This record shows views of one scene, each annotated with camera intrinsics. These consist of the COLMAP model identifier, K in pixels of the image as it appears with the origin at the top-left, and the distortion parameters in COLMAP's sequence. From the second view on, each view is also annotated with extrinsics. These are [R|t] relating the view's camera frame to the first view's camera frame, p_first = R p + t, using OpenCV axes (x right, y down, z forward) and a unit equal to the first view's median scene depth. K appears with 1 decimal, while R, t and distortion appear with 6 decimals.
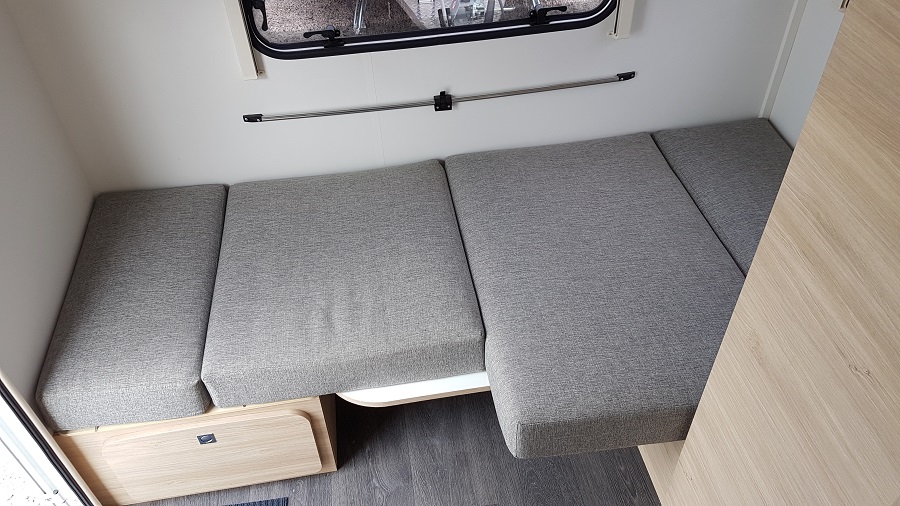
lens RADIAL K [[685.9, 0, 450.0], [0, 685.9, 253.0], [0, 0, 1]] dist [0.116867, -0.122862]
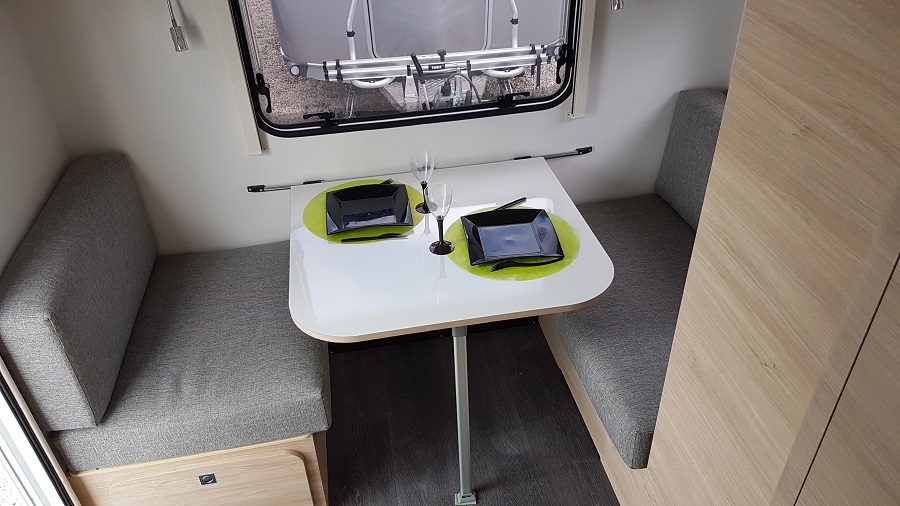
lens RADIAL K [[685.9, 0, 450.0], [0, 685.9, 253.0], [0, 0, 1]] dist [0.116867, -0.122862]
pose [[0.999749, -0.015669, 0.016016, 0.012205], [0.017681, 0.990769, -0.134405, 0.071536], [-0.013762, 0.134655, 0.990797, -0.114356]]
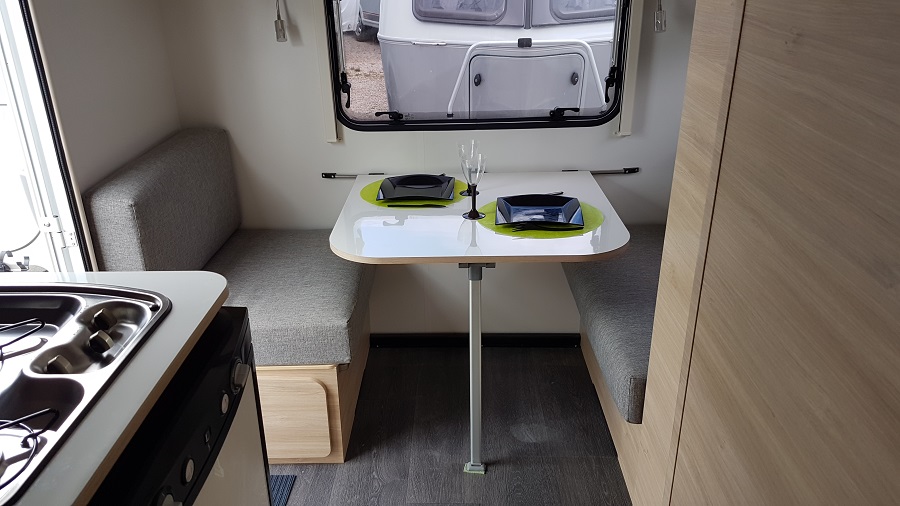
lens RADIAL K [[703.2, 0, 450.7], [0, 703.2, 284.5], [0, 0, 1]] dist [0.150176, 0.001595]
pose [[0.984416, 0.078130, -0.157547, 0.178966], [-0.125727, 0.939074, -0.319894, 0.426943], [0.122955, 0.334717, 0.934263, -0.151917]]
